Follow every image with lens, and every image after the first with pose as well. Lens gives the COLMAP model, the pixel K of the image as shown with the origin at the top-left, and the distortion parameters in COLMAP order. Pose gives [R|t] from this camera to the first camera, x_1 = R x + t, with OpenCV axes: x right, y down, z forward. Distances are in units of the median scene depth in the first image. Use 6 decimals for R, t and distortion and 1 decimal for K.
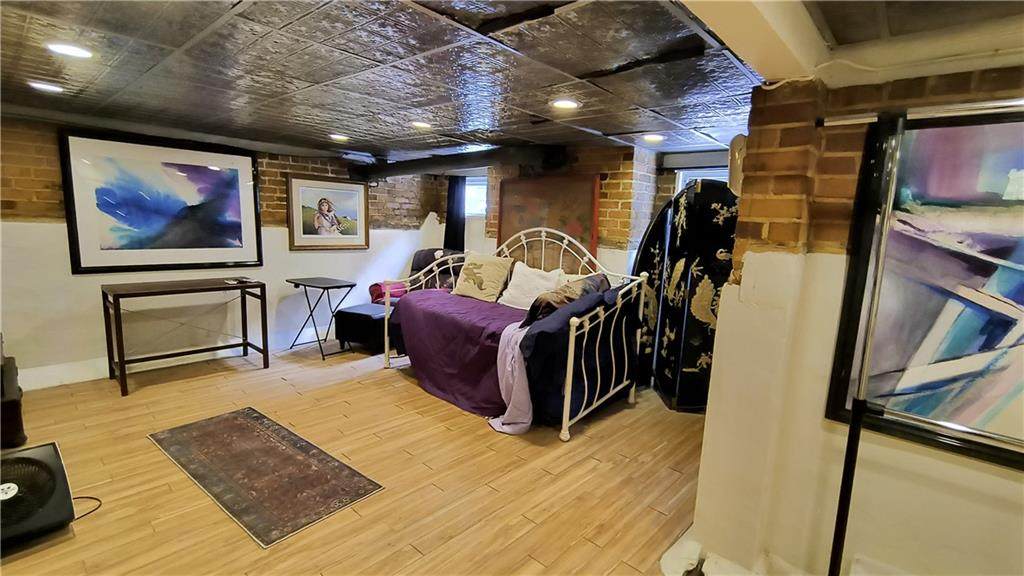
lens RADIAL K [[467.6, 0, 513.5], [0, 467.6, 289.5], [0, 0, 1]] dist [-0.003806, -0.000373]
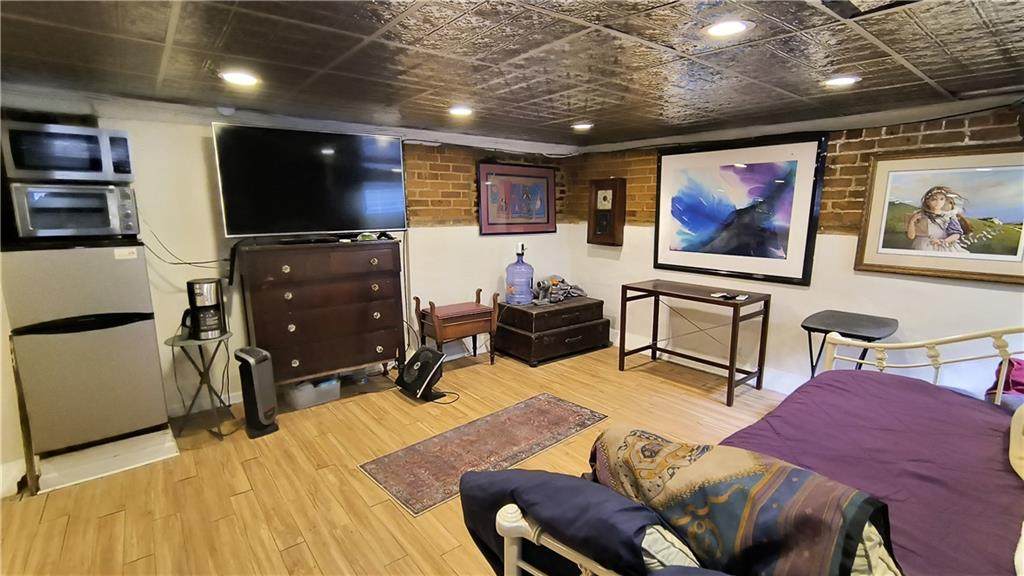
lens RADIAL K [[467.6, 0, 513.0], [0, 467.6, 290.9], [0, 0, 1]] dist [-0.003806, -0.000373]
pose [[-0.147265, 0.132434, -0.980191, 0.310598], [-0.151428, 0.976294, 0.154658, -0.100542], [0.977437, 0.171204, -0.123719, 0.730282]]
